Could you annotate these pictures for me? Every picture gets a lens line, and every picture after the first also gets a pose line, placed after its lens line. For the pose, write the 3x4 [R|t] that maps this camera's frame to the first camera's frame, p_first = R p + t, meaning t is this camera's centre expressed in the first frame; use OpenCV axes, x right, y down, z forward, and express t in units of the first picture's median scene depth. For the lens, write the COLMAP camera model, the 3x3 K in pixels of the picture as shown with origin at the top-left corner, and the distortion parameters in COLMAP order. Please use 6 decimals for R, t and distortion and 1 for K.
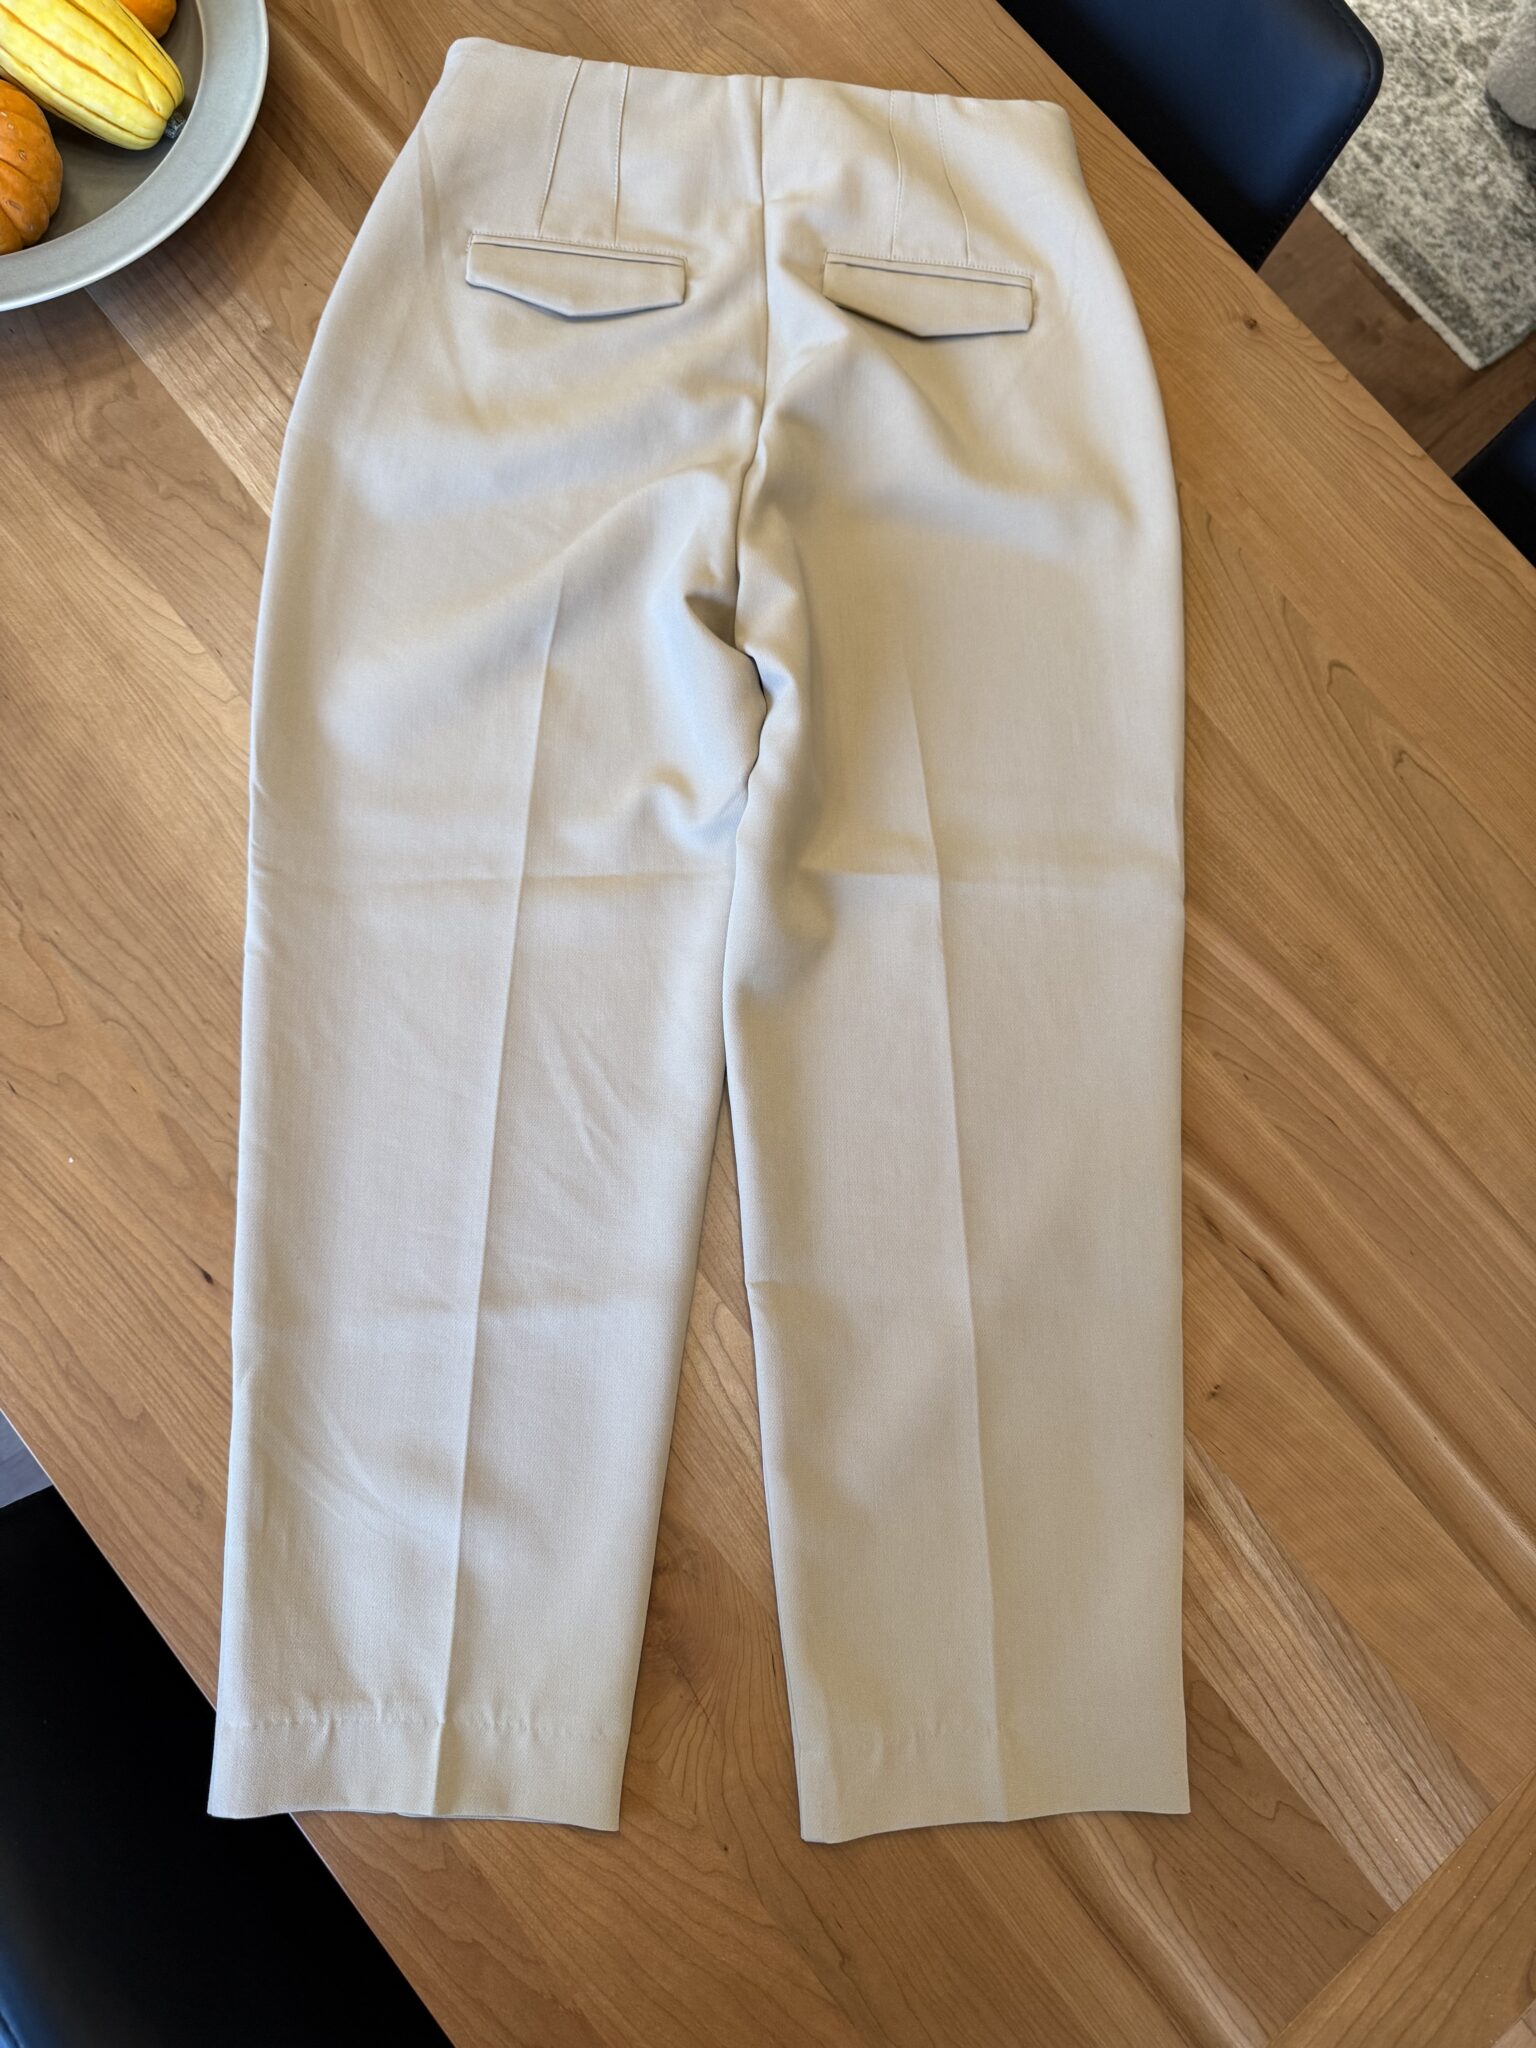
lens RADIAL K [[1445.2, 0, 761.6], [0, 1445.2, 1077.6], [0, 0, 1]] dist [0.000500, -0.005965]
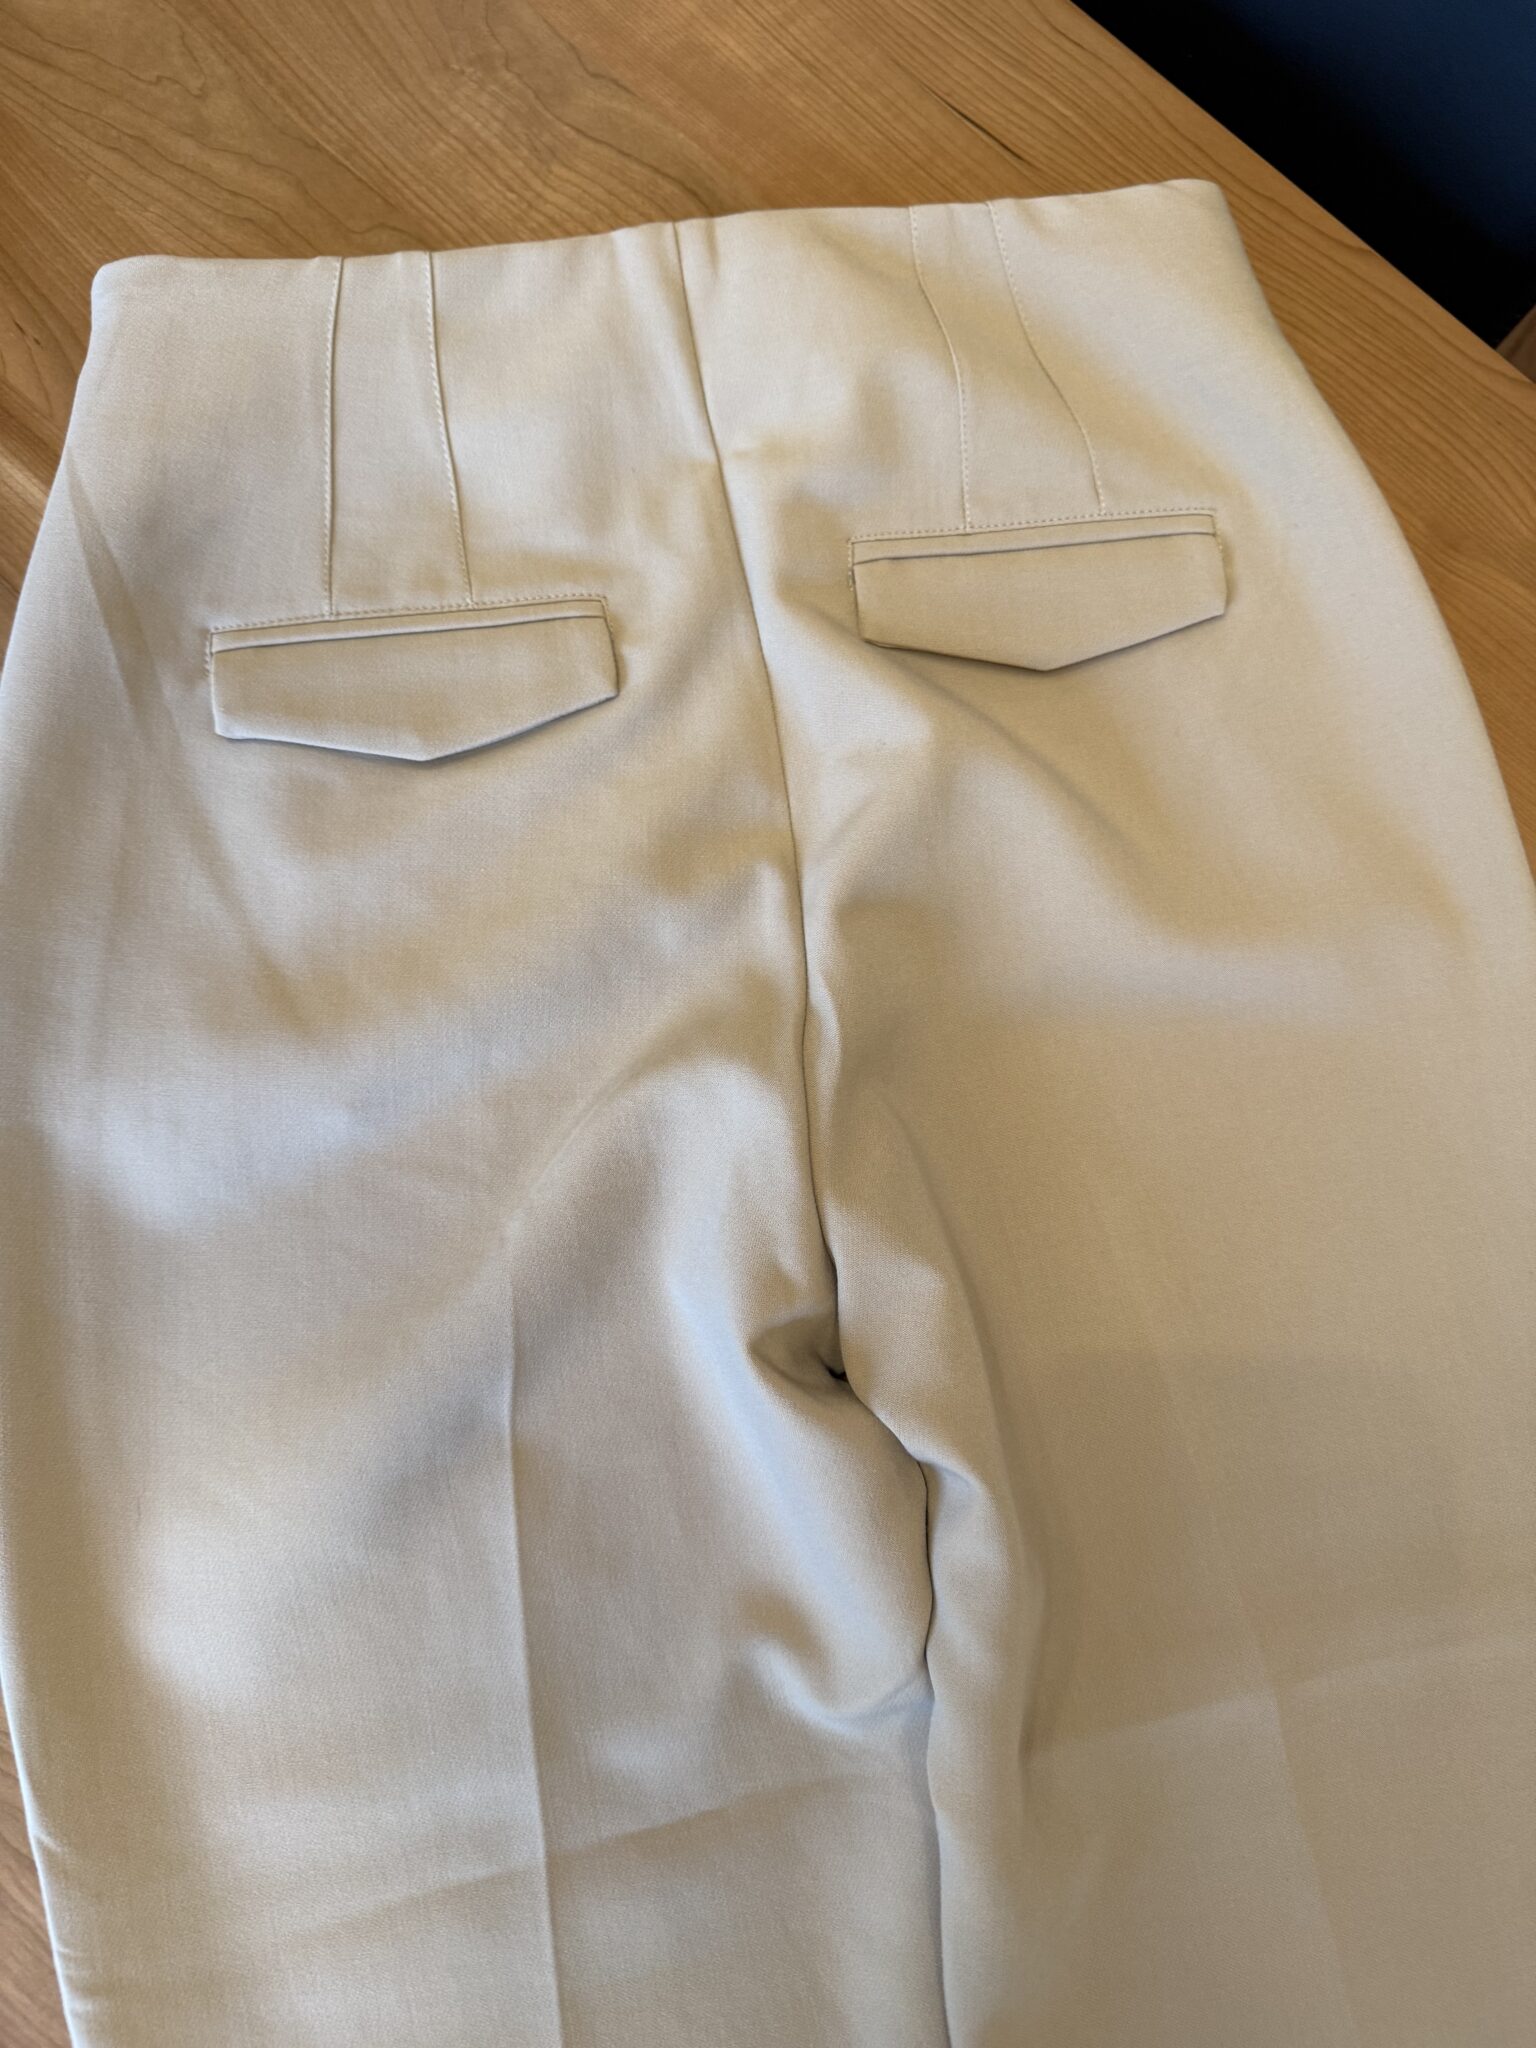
lens RADIAL K [[1445.2, 0, 761.6], [0, 1445.2, 1077.6], [0, 0, 1]] dist [0.000500, -0.005965]
pose [[0.983243, -0.181307, 0.019020, -0.037015], [0.178497, 0.978671, 0.101691, -0.435109], [-0.037052, -0.096592, 0.994634, 0.433350]]
